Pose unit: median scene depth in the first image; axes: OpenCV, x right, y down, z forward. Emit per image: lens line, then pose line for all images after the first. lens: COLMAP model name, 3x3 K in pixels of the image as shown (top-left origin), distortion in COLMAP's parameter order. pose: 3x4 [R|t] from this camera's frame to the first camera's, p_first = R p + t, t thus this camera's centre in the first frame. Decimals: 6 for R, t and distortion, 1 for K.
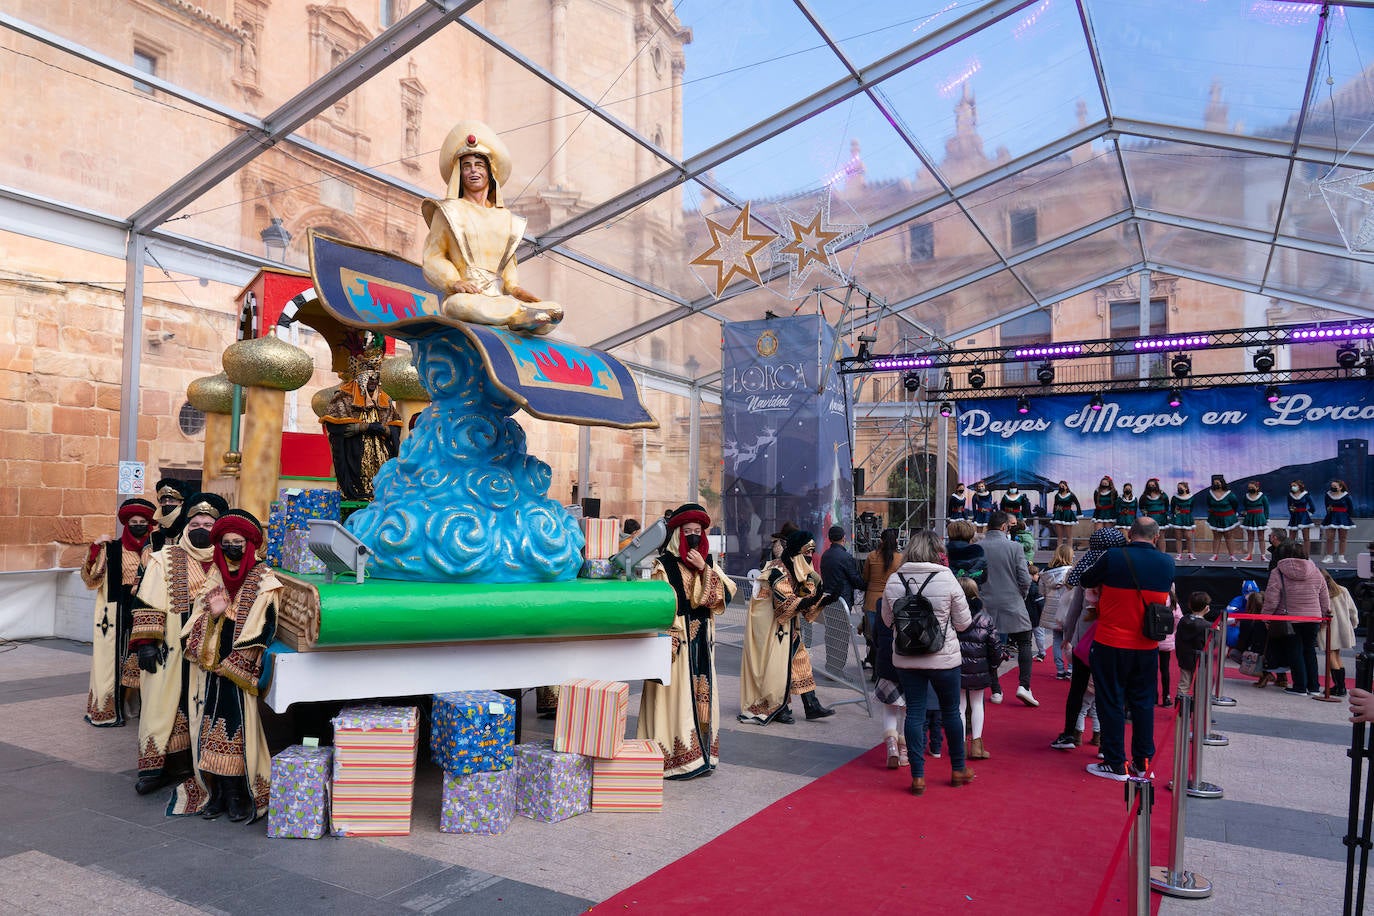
lens RADIAL K [[988.3, 0, 639.7], [0, 988.3, 490.5], [0, 0, 1]] dist [-0.031860, 0.010819]
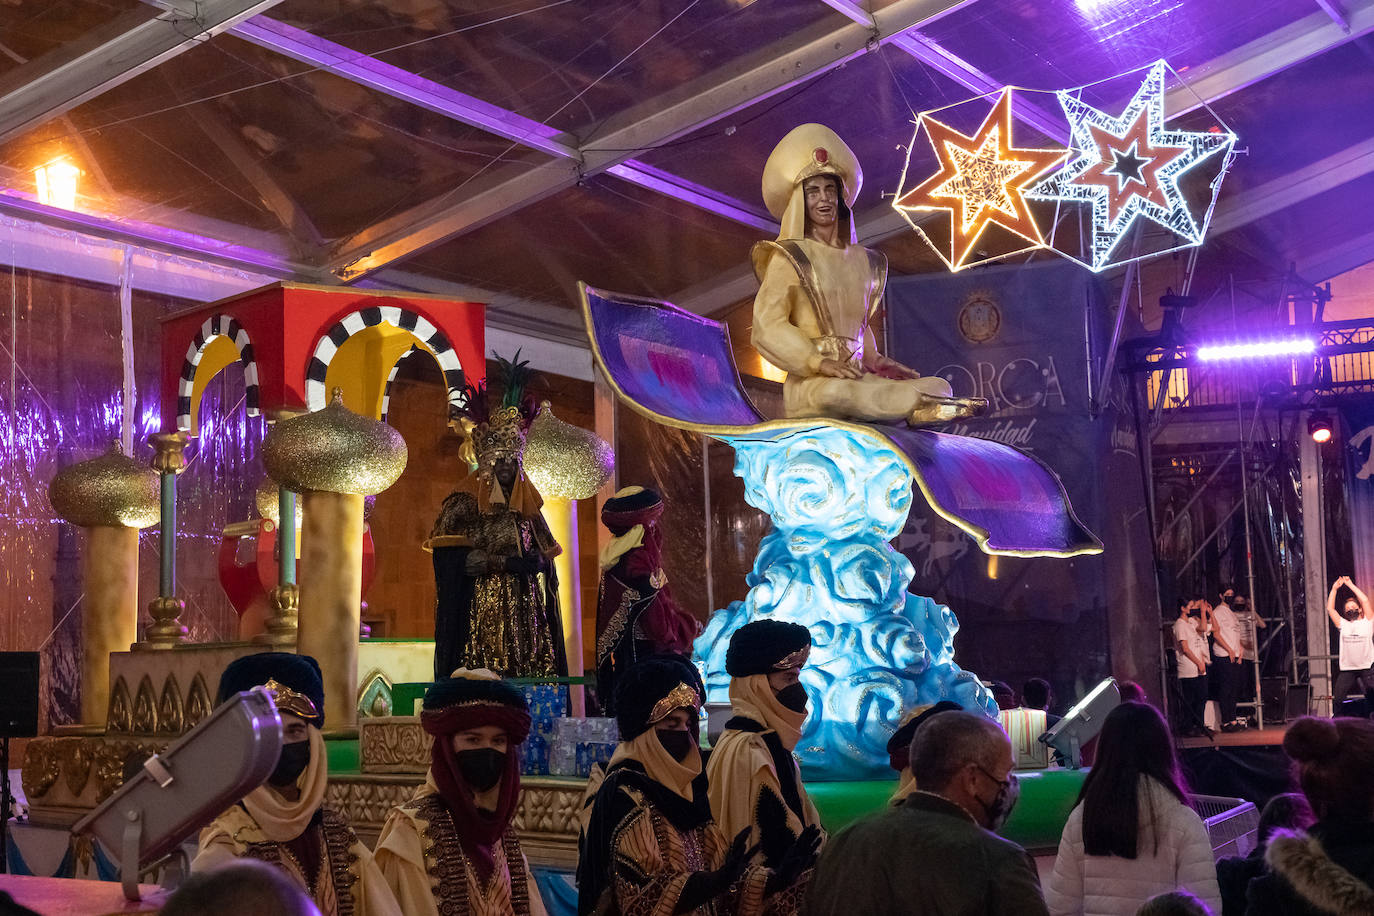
lens RADIAL K [[2510.9, 0, 700.0], [0, 2510.9, 448.3], [0, 0, 1]] dist [0.058631, 0.238702]
pose [[0.994836, -0.039126, 0.093655, -0.200786], [0.045121, 0.997008, -0.062769, -0.017248], [-0.090919, 0.066670, 0.993624, -0.358965]]
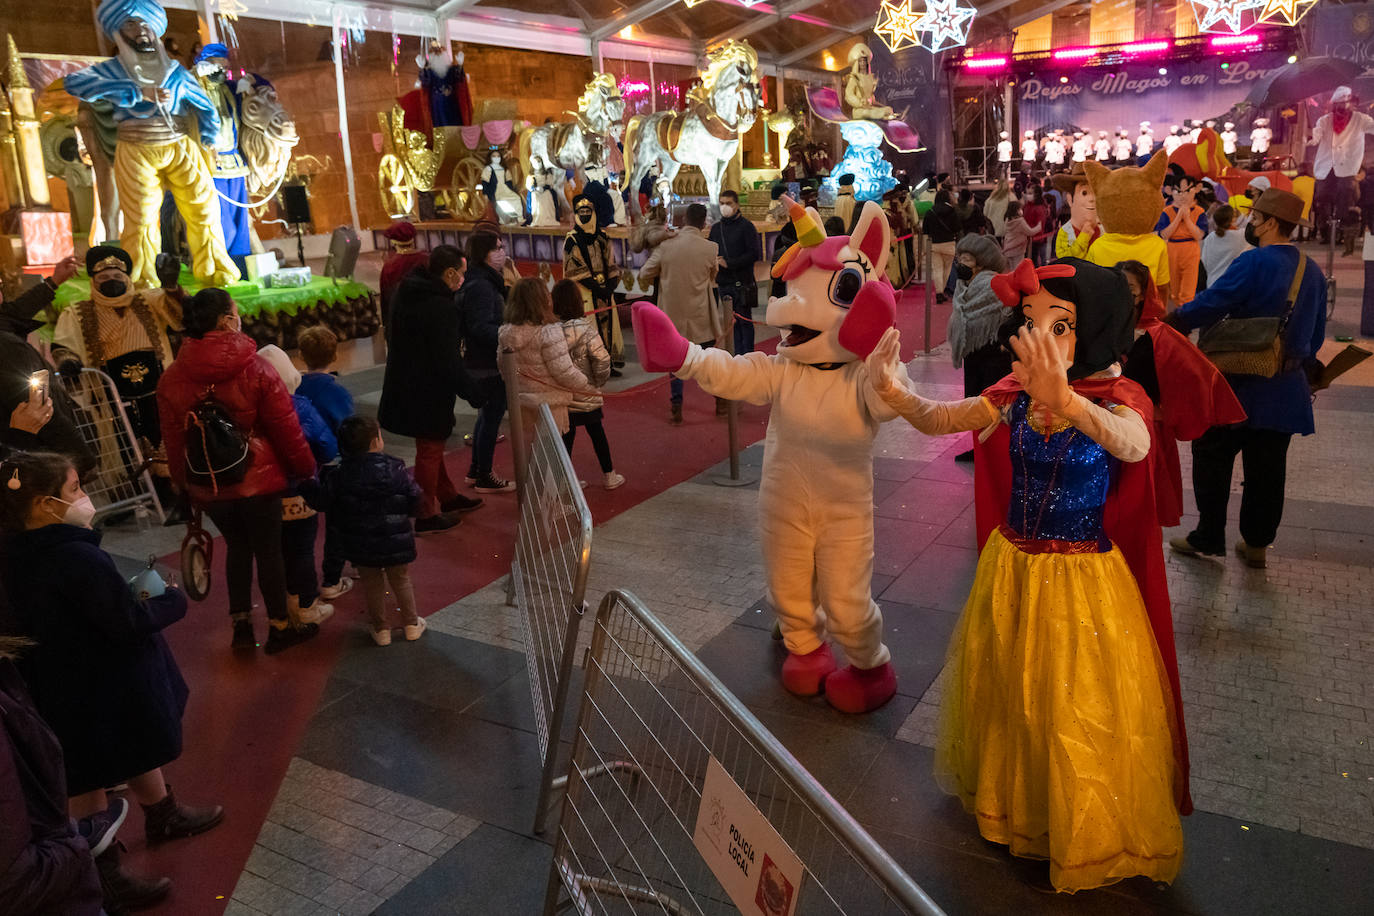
lens RADIAL K [[993.6, 0, 745.8], [0, 993.6, 437.7], [0, 0, 1]] dist [-0.019056, -0.000227]
pose [[0.996175, -0.079457, 0.036349, -0.332892], [0.065396, 0.953892, 0.292941, -0.067718], [-0.057949, -0.289443, 0.955439, -1.000282]]
